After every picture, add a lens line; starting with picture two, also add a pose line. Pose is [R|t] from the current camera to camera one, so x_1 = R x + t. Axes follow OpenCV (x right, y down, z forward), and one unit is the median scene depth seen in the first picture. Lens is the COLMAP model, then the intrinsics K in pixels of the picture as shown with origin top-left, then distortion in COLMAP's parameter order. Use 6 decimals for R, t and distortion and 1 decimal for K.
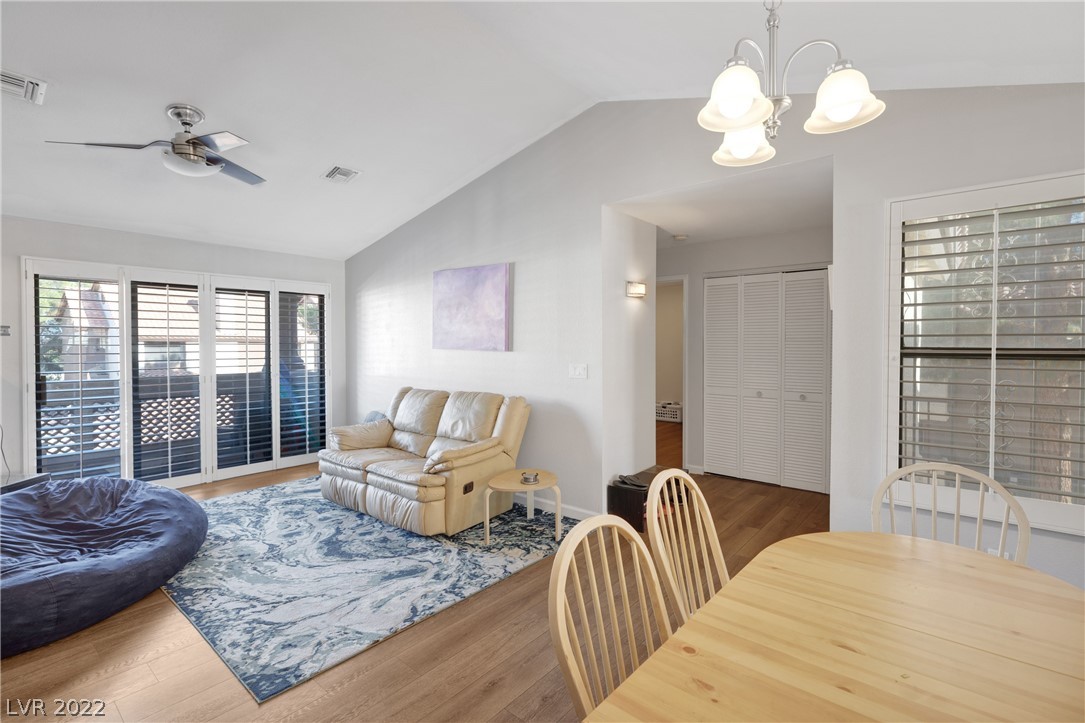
lens RADIAL K [[486.5, 0, 545.4], [0, 486.5, 356.2], [0, 0, 1]] dist [0.002327, -0.000019]
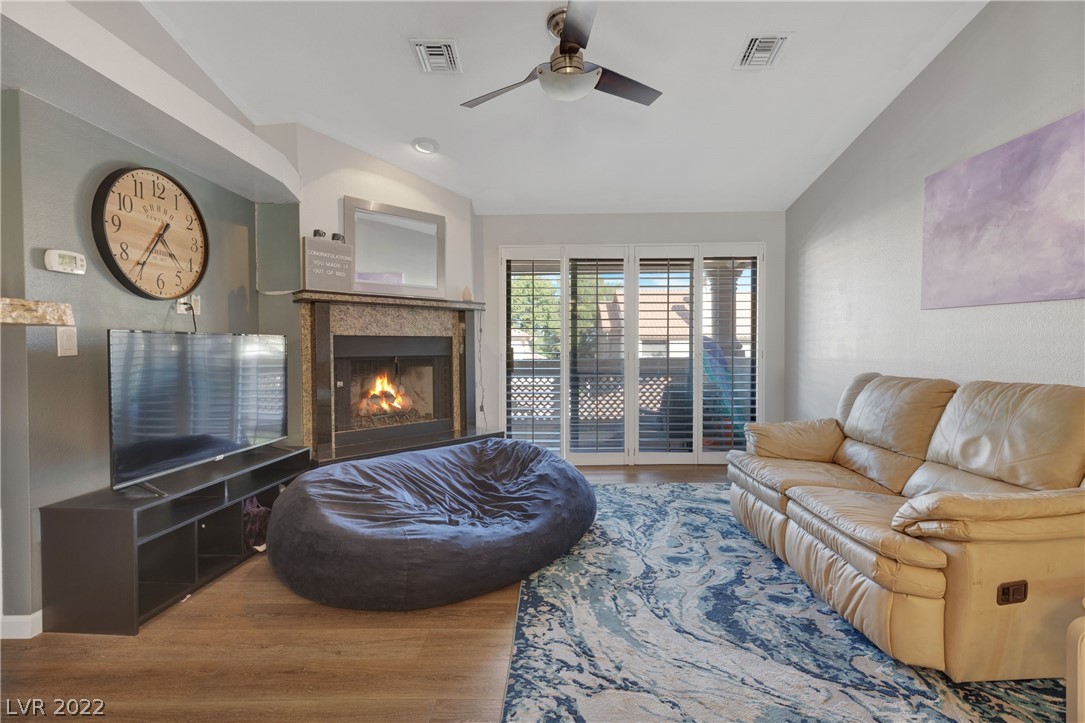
lens RADIAL K [[482.6, 0, 554.7], [0, 482.6, 356.1], [0, 0, 1]] dist [0.003716, -0.000108]
pose [[0.635764, 0.013278, -0.771769, -0.087405], [-0.013515, 0.999890, 0.006069, 0.061468], [0.771765, 0.006573, 0.635874, 0.407776]]
